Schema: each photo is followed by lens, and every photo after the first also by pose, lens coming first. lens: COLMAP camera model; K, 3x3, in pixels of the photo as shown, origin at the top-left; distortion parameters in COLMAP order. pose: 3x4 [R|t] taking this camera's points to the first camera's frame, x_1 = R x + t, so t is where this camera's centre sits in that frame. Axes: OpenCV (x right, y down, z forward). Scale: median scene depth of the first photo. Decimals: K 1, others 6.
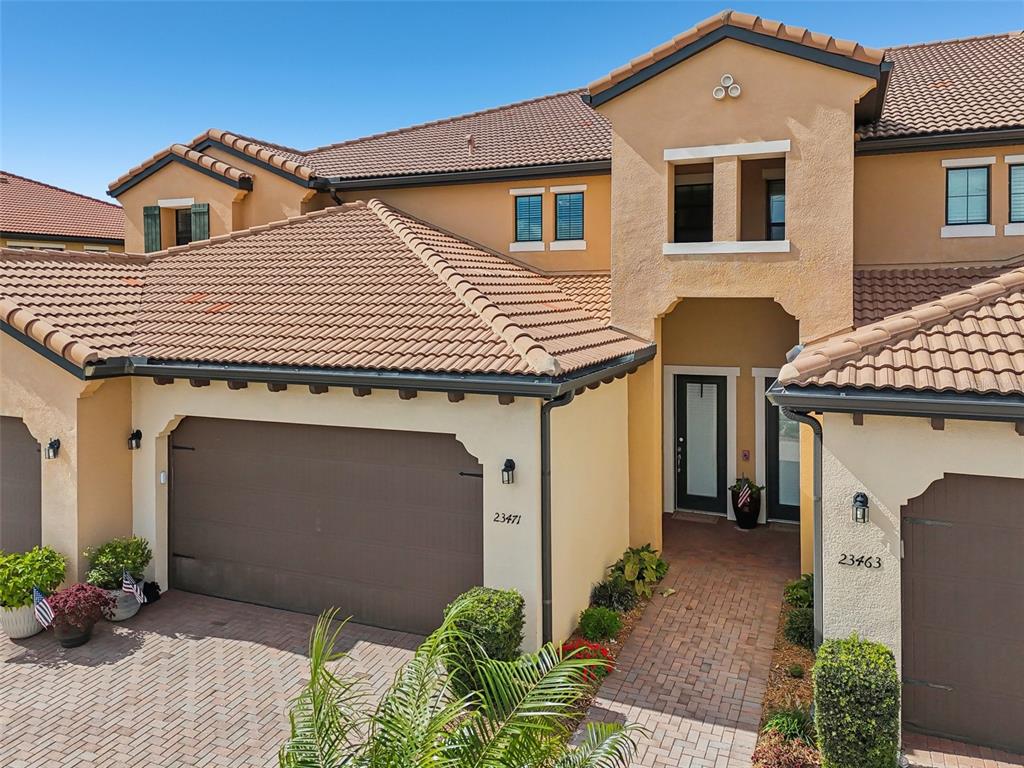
lens RADIAL K [[793.0, 0, 508.8], [0, 793.0, 310.2], [0, 0, 1]] dist [0.001008, -0.000223]
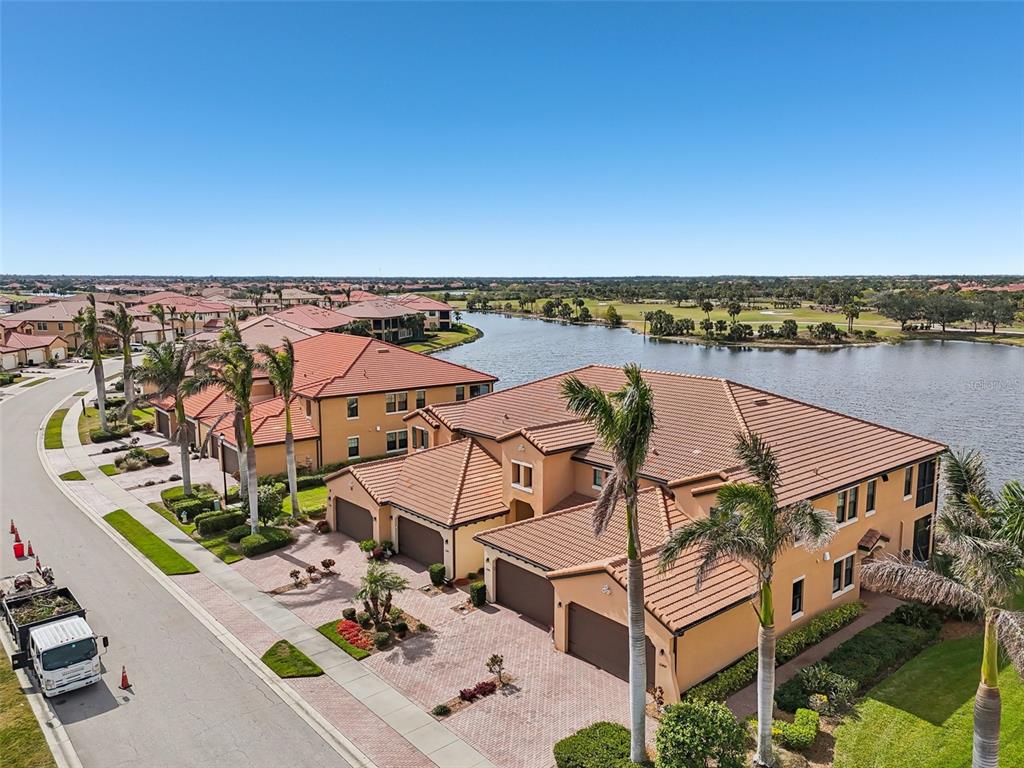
lens RADIAL K [[742.6, 0, 512.0], [0, 742.6, 384.0], [0, 0, 1]] dist [0.082501, -0.080526]
pose [[0.901642, 0.060611, -0.428214, 1.772147], [-0.008426, 0.992405, 0.122728, -1.037215], [0.432401, -0.107049, 0.895305, -2.224063]]
